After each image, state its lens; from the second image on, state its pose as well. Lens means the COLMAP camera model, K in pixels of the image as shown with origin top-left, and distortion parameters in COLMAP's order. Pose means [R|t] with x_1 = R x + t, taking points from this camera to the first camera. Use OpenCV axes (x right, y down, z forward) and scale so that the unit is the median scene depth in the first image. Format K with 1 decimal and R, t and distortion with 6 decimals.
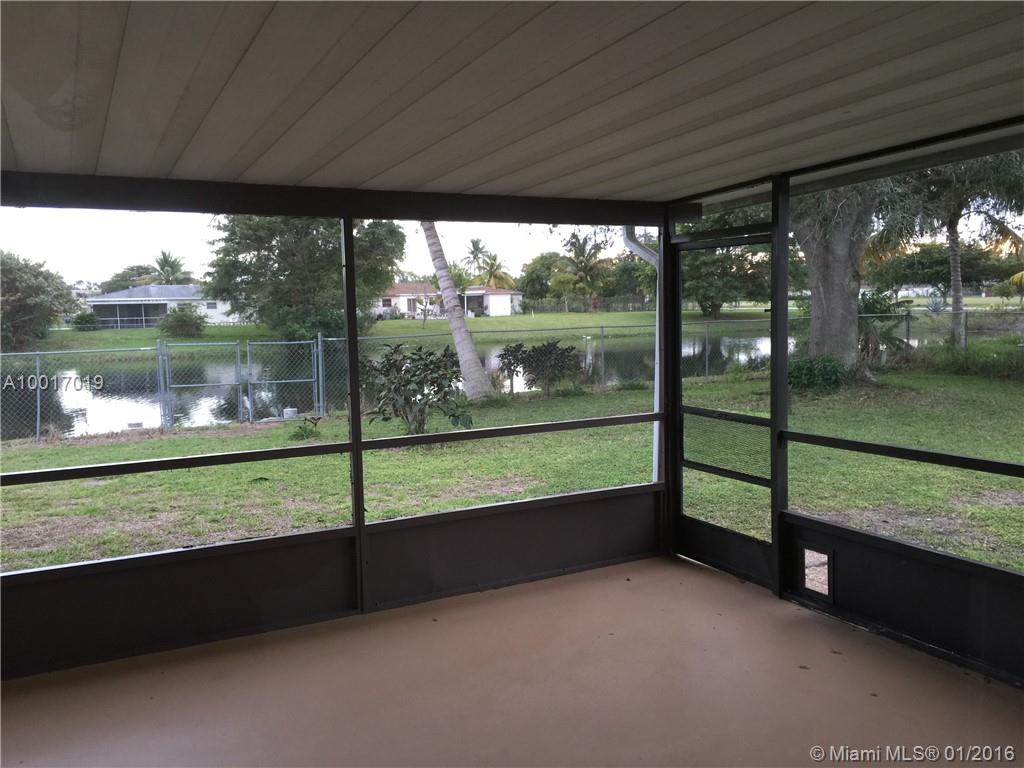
lens RADIAL K [[881.0, 0, 505.2], [0, 881.0, 377.9], [0, 0, 1]] dist [0.081496, -0.107673]
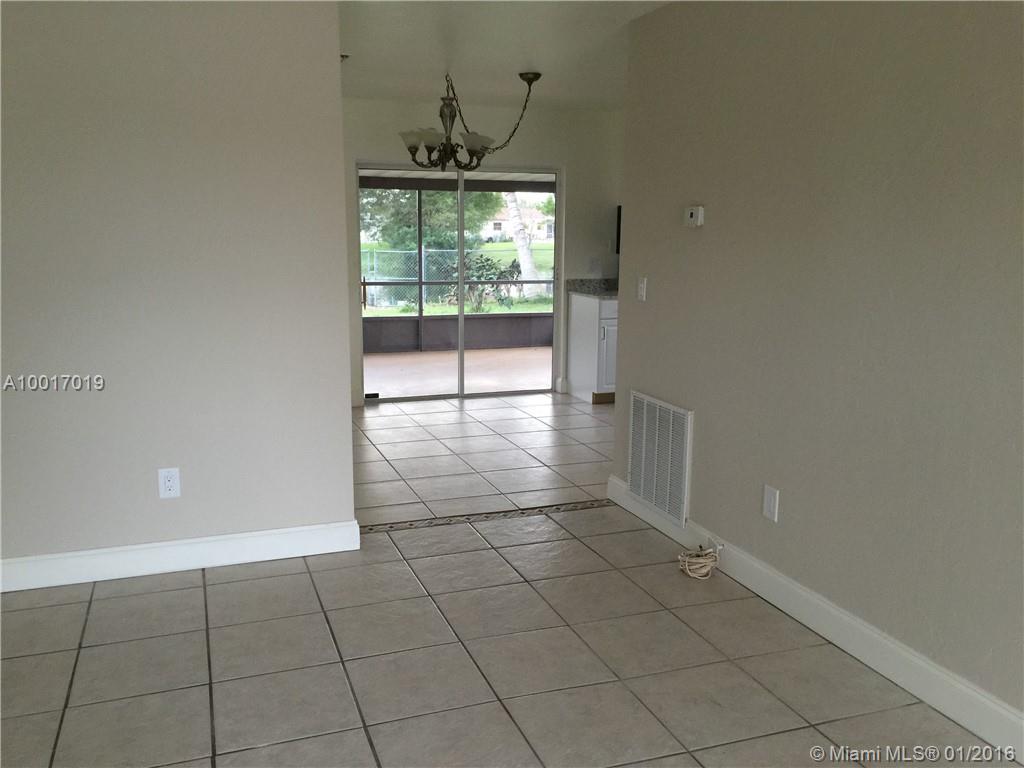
lens RADIAL K [[881.0, 0, 505.2], [0, 881.0, 377.9], [0, 0, 1]] dist [0.081496, -0.107673]
pose [[0.990683, 0.051439, -0.126097, 0.046217], [-0.040802, 0.995500, 0.085531, 0.013901], [0.129930, -0.079589, 0.988324, -0.168930]]
